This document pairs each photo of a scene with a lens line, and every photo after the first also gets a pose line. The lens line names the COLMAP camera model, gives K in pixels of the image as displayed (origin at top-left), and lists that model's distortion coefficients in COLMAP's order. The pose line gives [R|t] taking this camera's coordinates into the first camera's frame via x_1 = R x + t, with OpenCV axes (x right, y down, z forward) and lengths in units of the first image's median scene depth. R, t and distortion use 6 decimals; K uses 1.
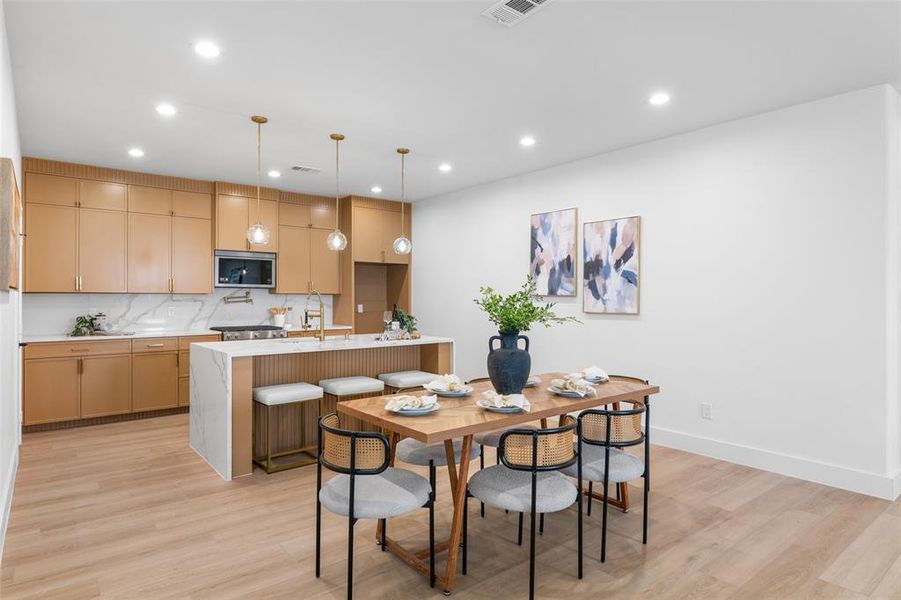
lens RADIAL K [[513.1, 0, 448.0], [0, 513.1, 293.9], [0, 0, 1]] dist [-0.000612, -0.000072]
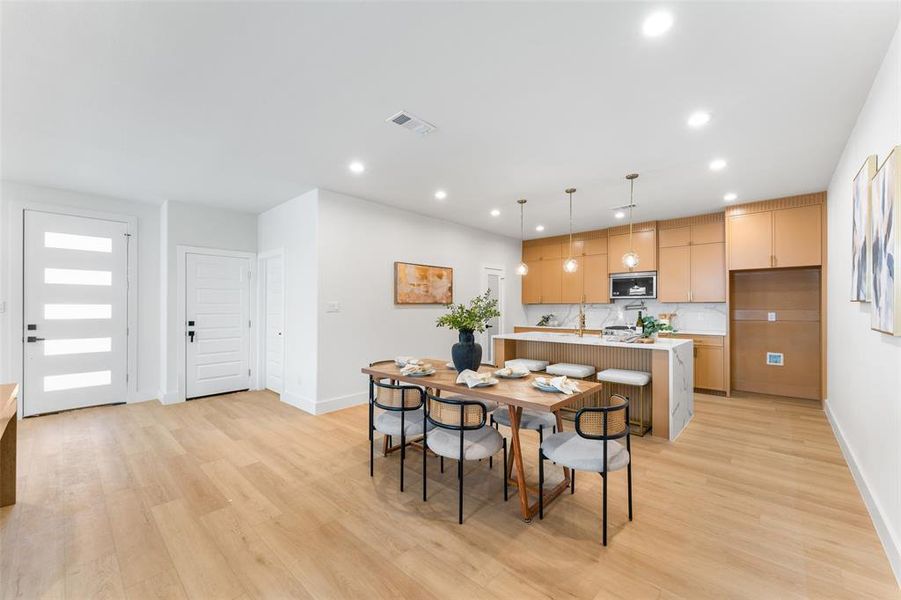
lens RADIAL K [[361.8, 0, 445.1], [0, 361.8, 305.8], [0, 0, 1]] dist [0.002311, 0.000340]
pose [[0.144938, -0.004292, -0.989431, 0.588557], [0.009957, 0.999946, -0.002879, 0.005704], [0.989391, -0.009434, 0.144973, 0.431977]]
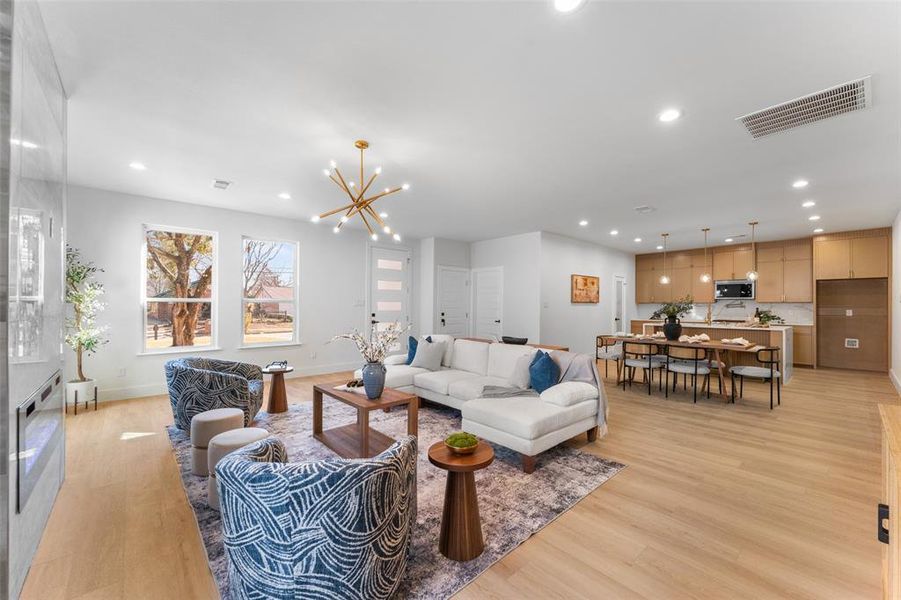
lens RADIAL K [[361.8, 0, 442.5], [0, 361.8, 304.5], [0, 0, 1]] dist [0.002311, 0.000340]
pose [[0.044346, -0.004798, -0.999005, 1.040506], [0.004508, 0.999979, -0.004603, 0.008781], [0.999006, -0.004299, 0.044366, -0.138589]]
